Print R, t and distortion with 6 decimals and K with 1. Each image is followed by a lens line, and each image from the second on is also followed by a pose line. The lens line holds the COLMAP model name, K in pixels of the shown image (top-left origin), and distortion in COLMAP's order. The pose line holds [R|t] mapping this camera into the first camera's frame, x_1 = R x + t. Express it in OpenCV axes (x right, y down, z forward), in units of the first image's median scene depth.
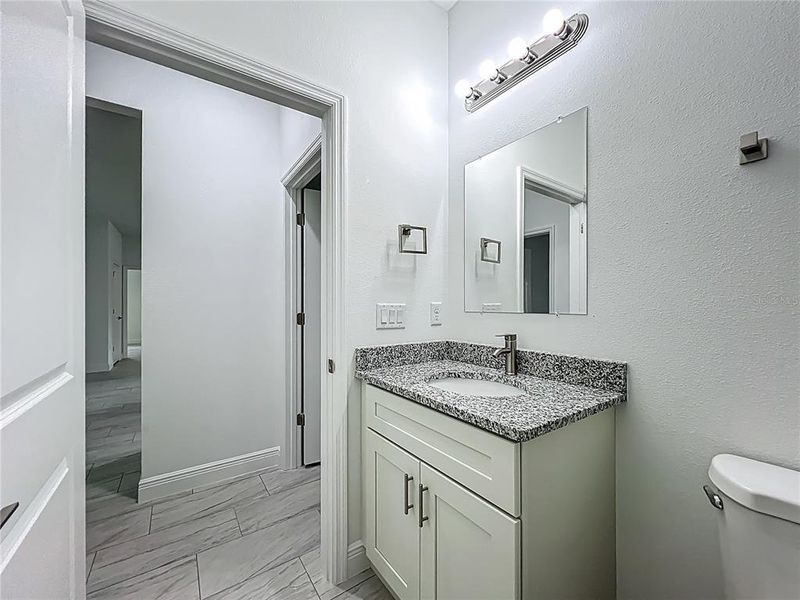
lens RADIAL K [[323.9, 0, 396.8], [0, 323.9, 305.3], [0, 0, 1]] dist [-0.000980, -0.000096]
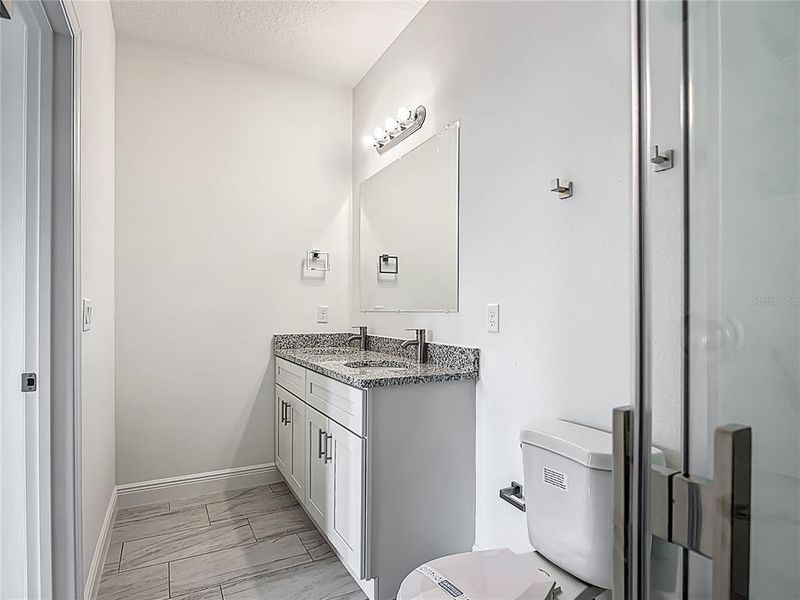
lens RADIAL K [[448.6, 0, 405.1], [0, 448.6, 298.2], [0, 0, 1]] dist [-0.007383, -0.000547]
pose [[0.994340, -0.011920, -0.105571, 0.567889], [0.010629, 0.999862, -0.012785, -0.009088], [0.105709, 0.011590, 0.994330, -0.828342]]
